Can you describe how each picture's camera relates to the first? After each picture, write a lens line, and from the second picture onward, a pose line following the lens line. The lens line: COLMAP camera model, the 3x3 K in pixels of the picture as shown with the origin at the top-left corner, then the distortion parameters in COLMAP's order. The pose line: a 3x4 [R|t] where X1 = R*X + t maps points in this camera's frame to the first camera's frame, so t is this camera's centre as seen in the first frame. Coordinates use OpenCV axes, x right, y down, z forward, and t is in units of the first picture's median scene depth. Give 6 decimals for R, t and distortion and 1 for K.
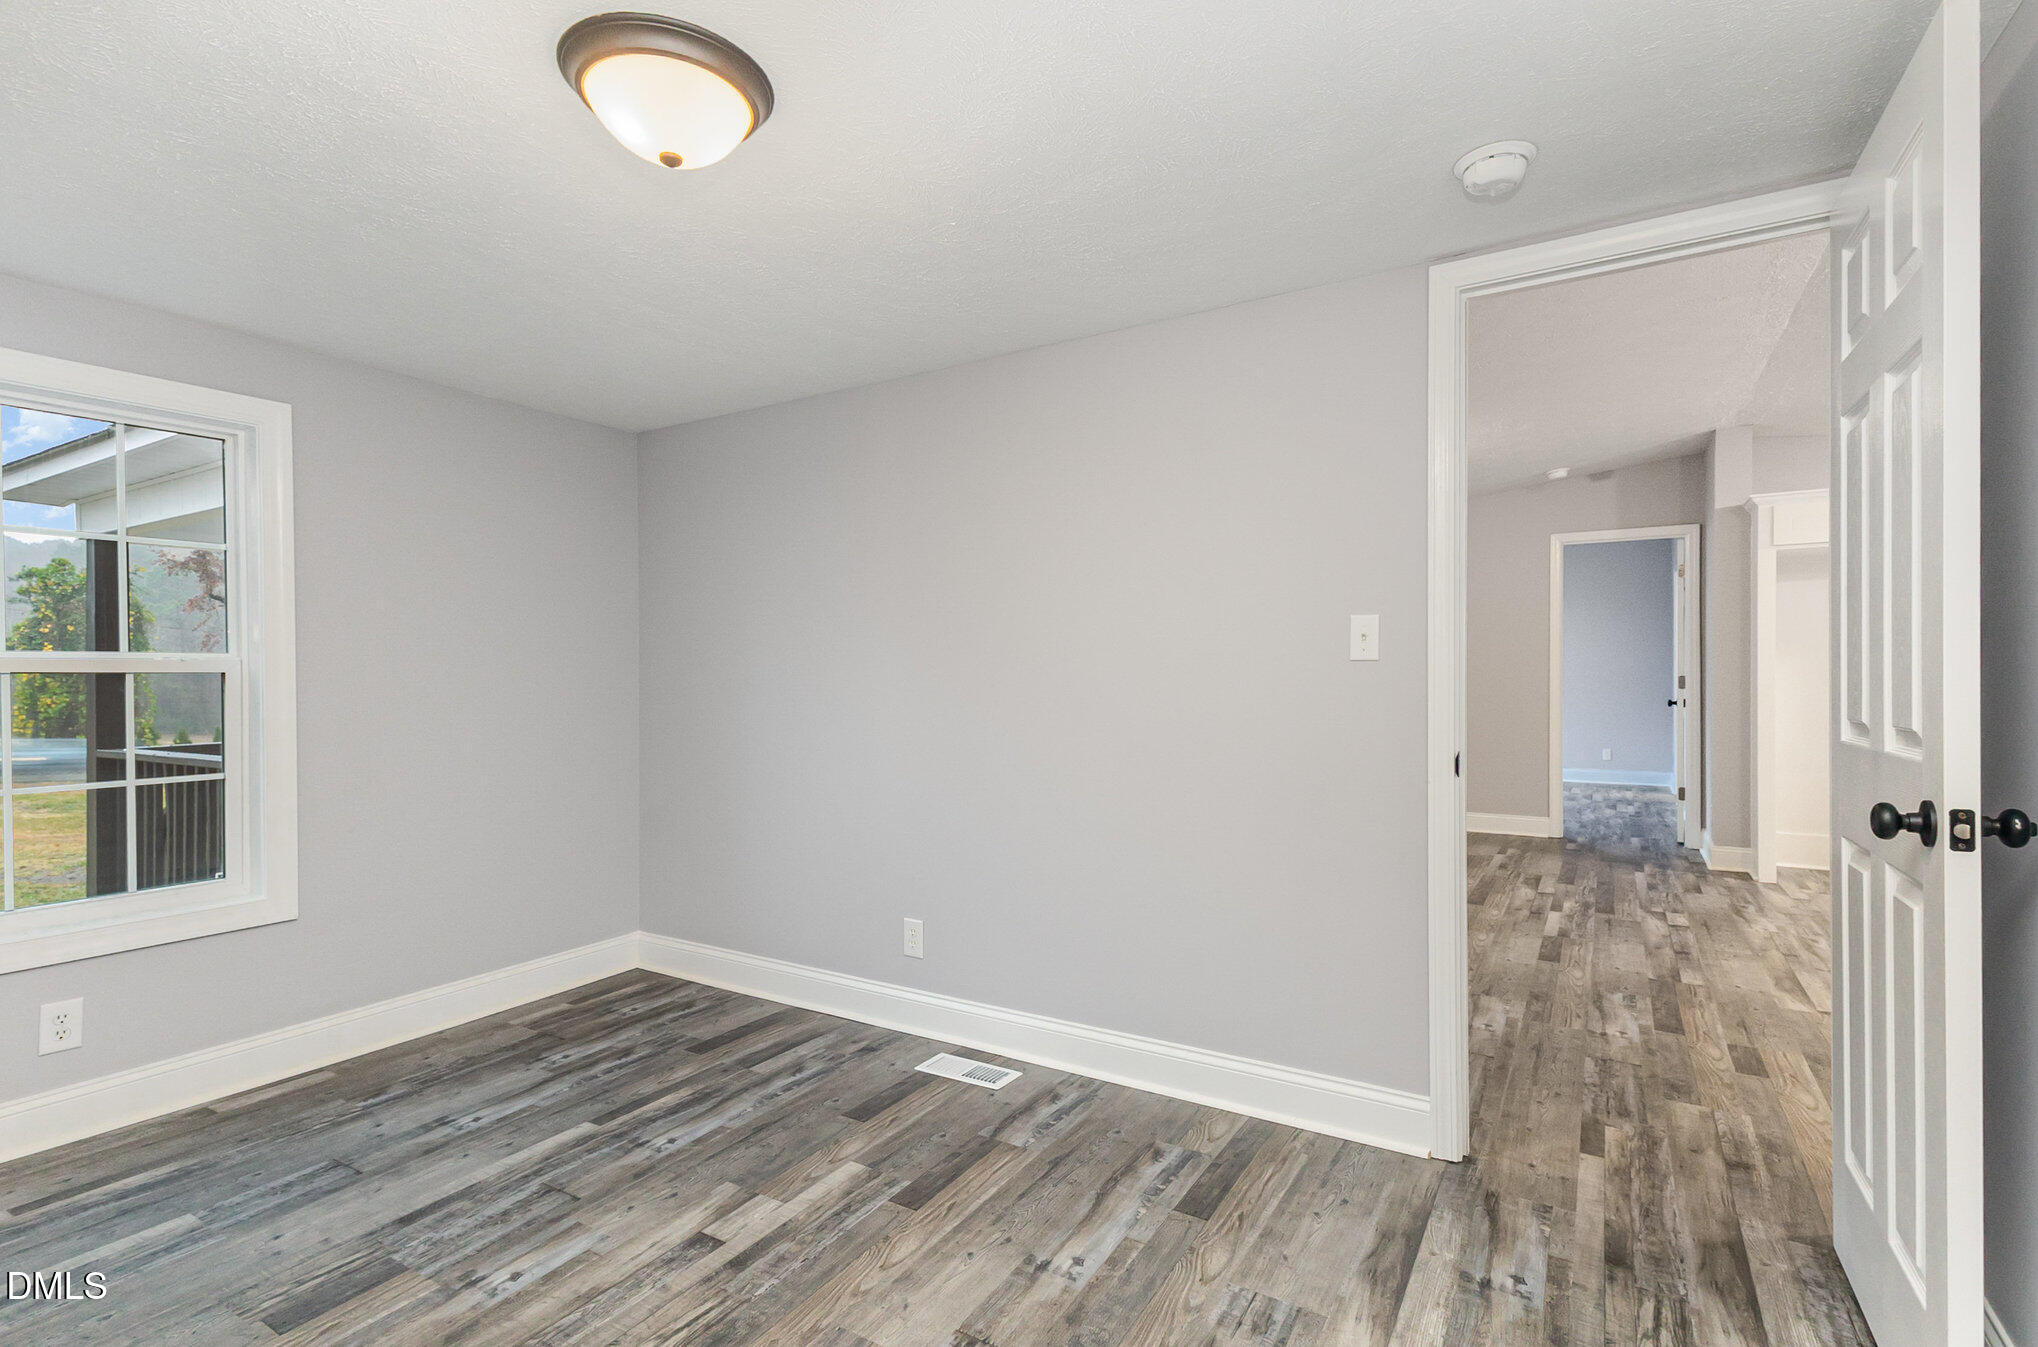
lens RADIAL K [[956.3, 0, 1023.5], [0, 956.3, 675.3], [0, 0, 1]] dist [0.032109, -0.009177]
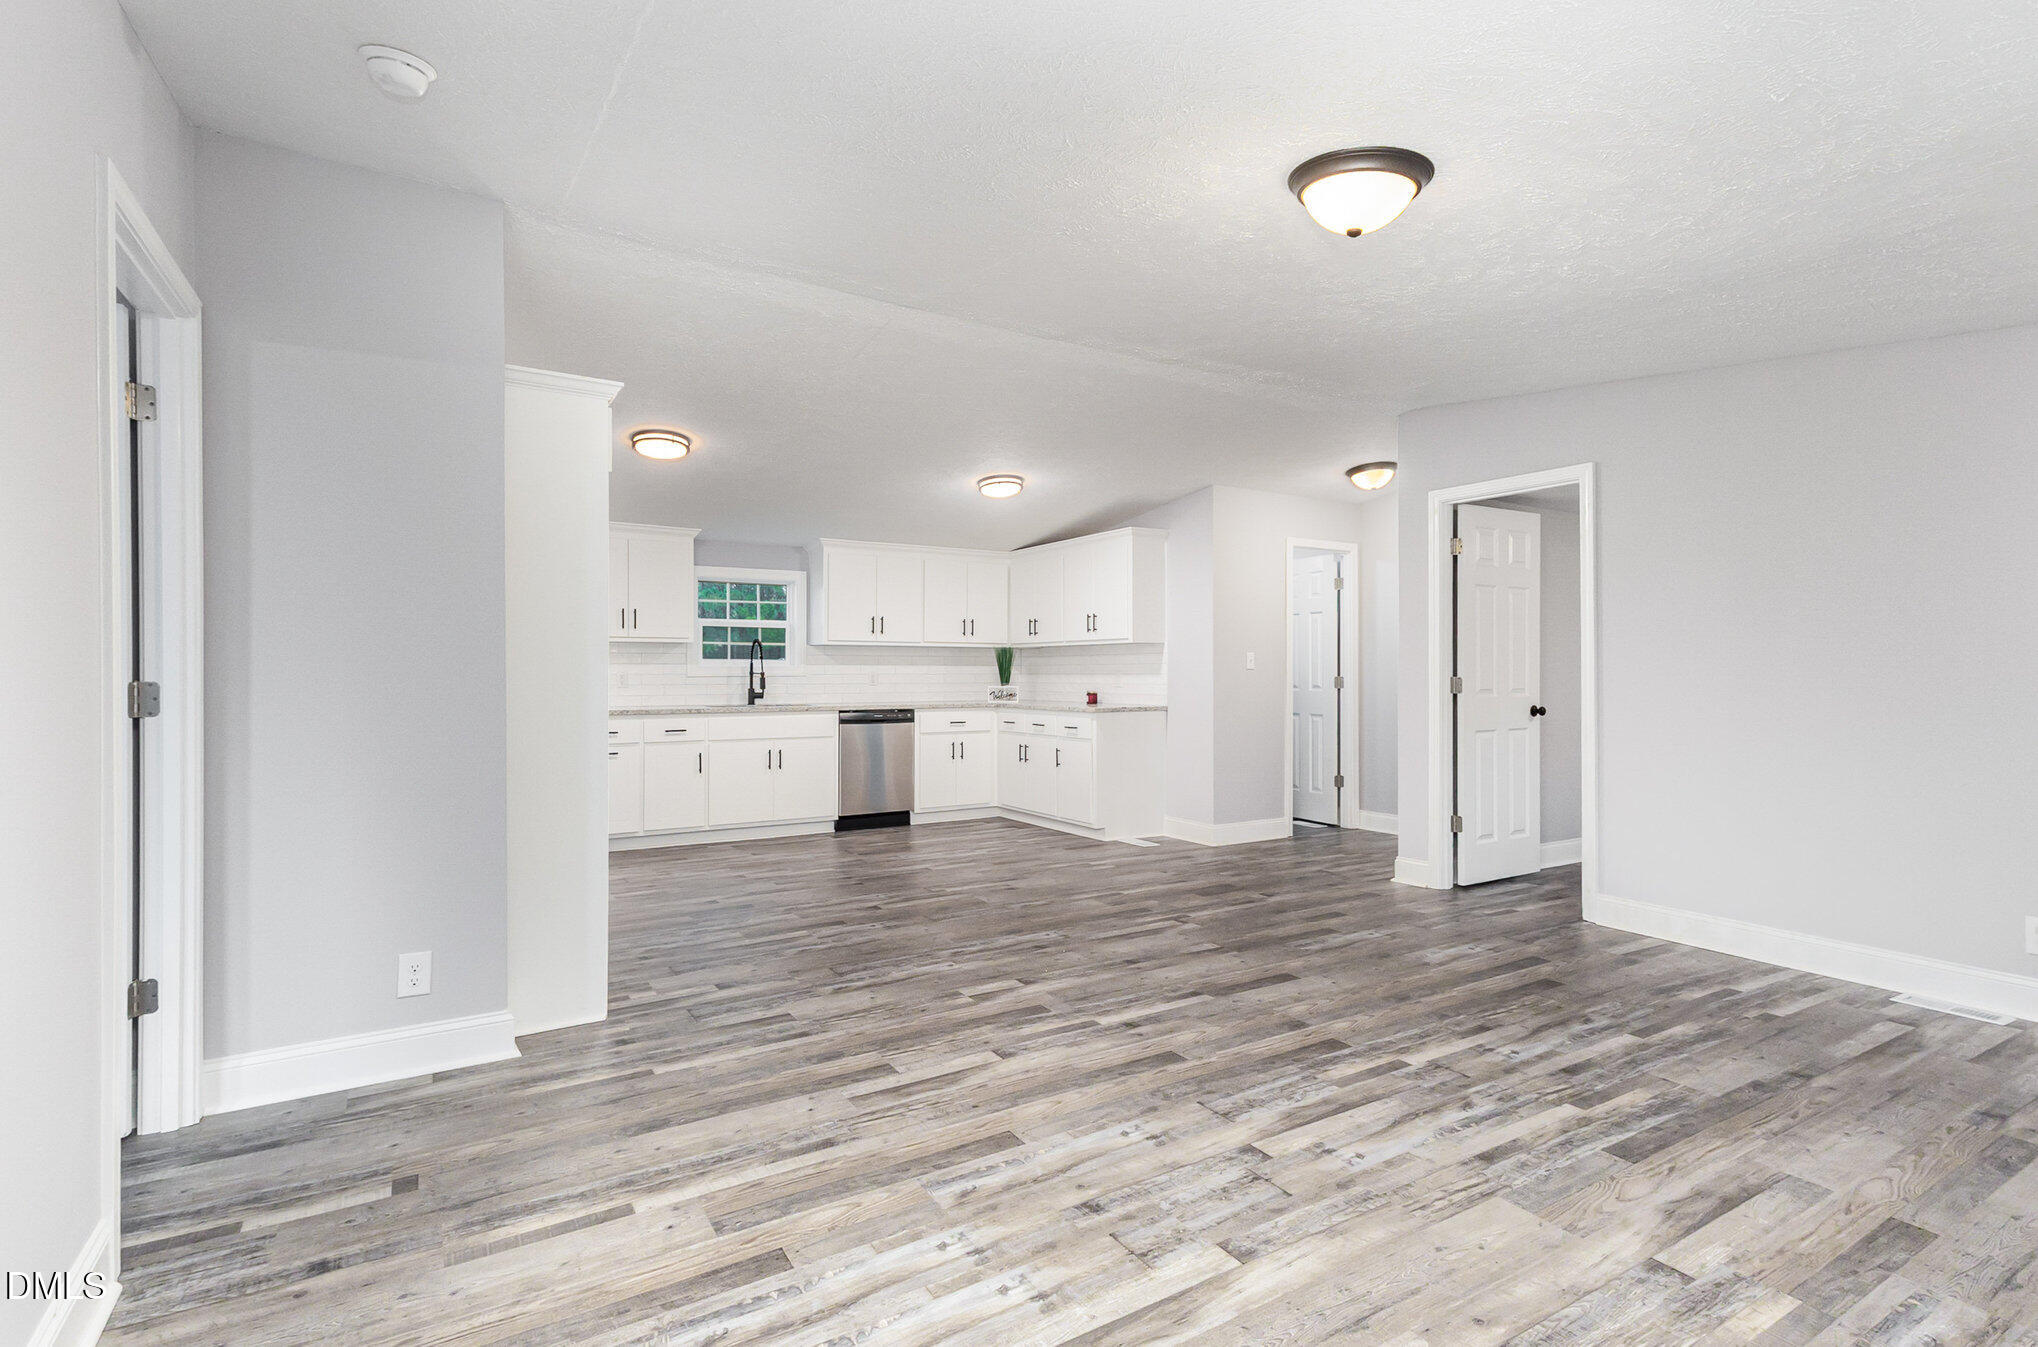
lens RADIAL K [[956.3, 0, 1019.4], [0, 956.3, 684.7], [0, 0, 1]] dist [0.032109, -0.009177]
pose [[-0.888766, -0.004207, 0.458342, 0.289446], [0.000953, 0.999939, 0.011026, -0.000504], [-0.458360, 0.010237, -0.888708, 1.610147]]
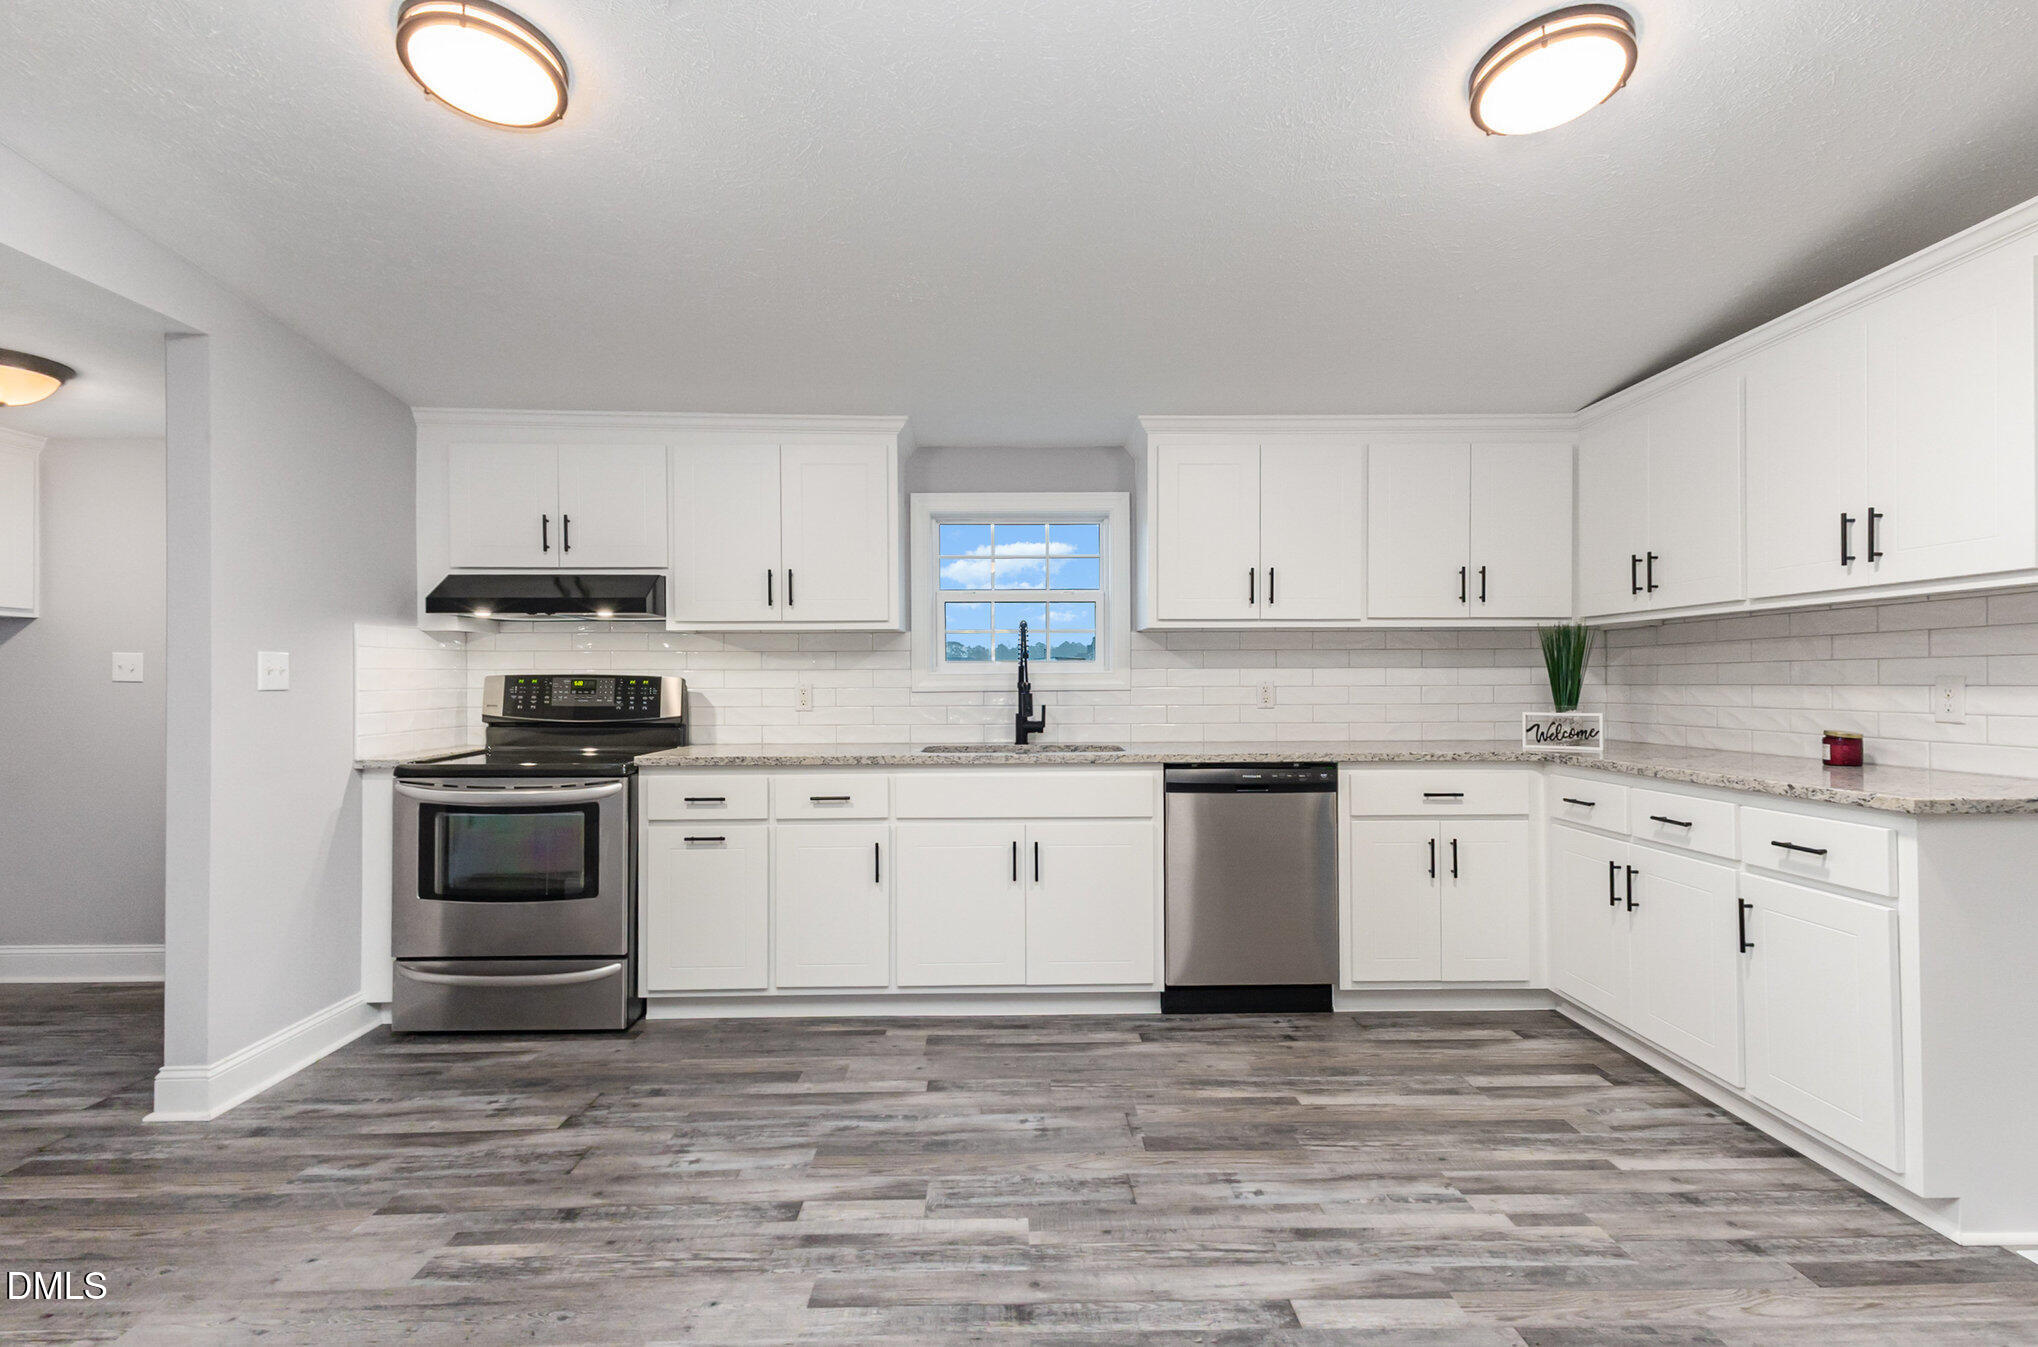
lens RADIAL K [[956.3, 0, 1026.1], [0, 956.3, 676.7], [0, 0, 1]] dist [0.032109, -0.009177]
pose [[-0.538884, 0.008767, 0.842335, 0.677142], [0.004522, 0.999962, -0.007514, -0.003778], [-0.842368, -0.000240, -0.538903, 0.884821]]
